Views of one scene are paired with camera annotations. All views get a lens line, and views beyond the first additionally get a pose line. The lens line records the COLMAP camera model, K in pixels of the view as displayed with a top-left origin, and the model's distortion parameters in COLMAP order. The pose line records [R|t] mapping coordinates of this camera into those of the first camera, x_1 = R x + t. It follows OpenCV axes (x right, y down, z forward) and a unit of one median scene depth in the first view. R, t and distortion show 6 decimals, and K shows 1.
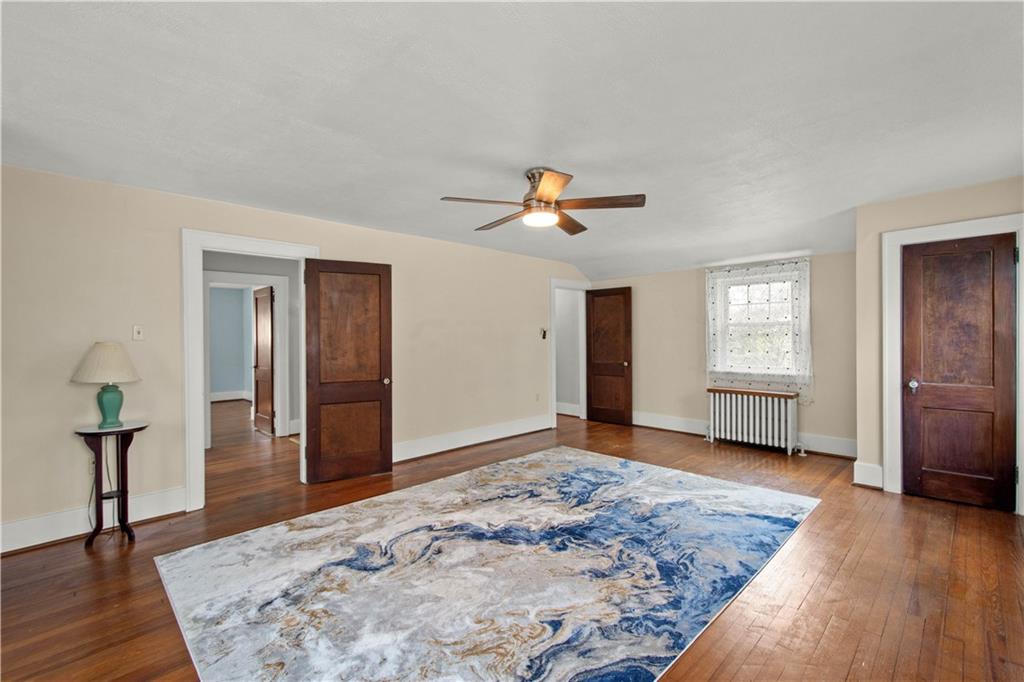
lens RADIAL K [[450.6, 0, 511.1], [0, 450.6, 341.3], [0, 0, 1]] dist [0.002903, -0.000098]
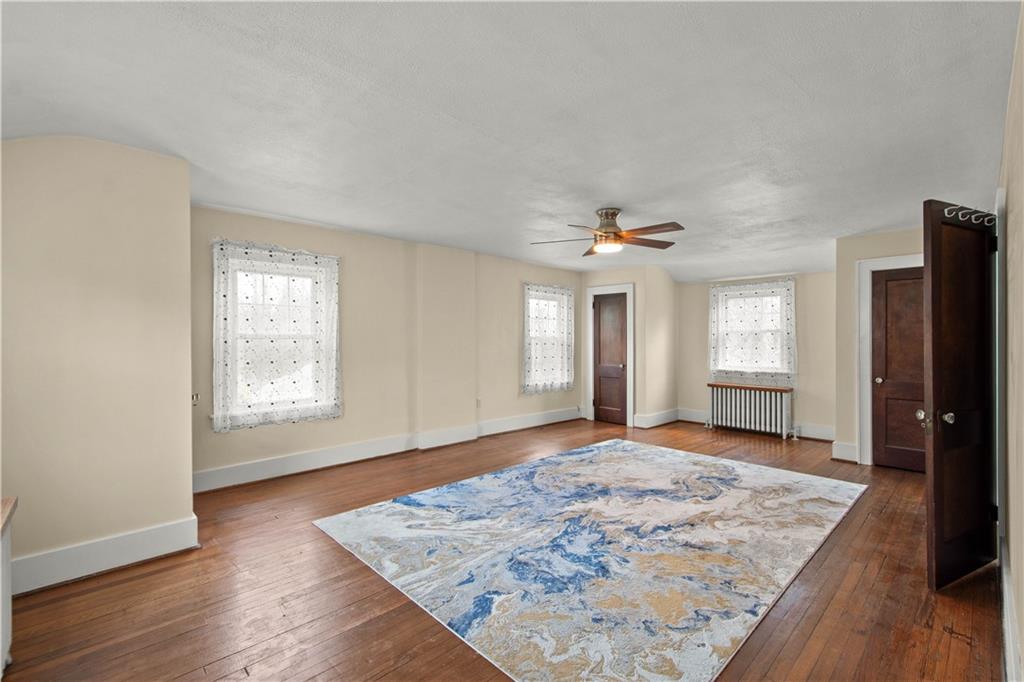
lens RADIAL K [[450.6, 0, 513.0], [0, 450.6, 340.5], [0, 0, 1]] dist [0.002903, -0.000098]
pose [[-0.999891, 0.011319, 0.009427, 0.278761], [0.011338, 0.999934, 0.001965, -0.010721], [-0.009404, 0.002071, -0.999954, 1.958421]]
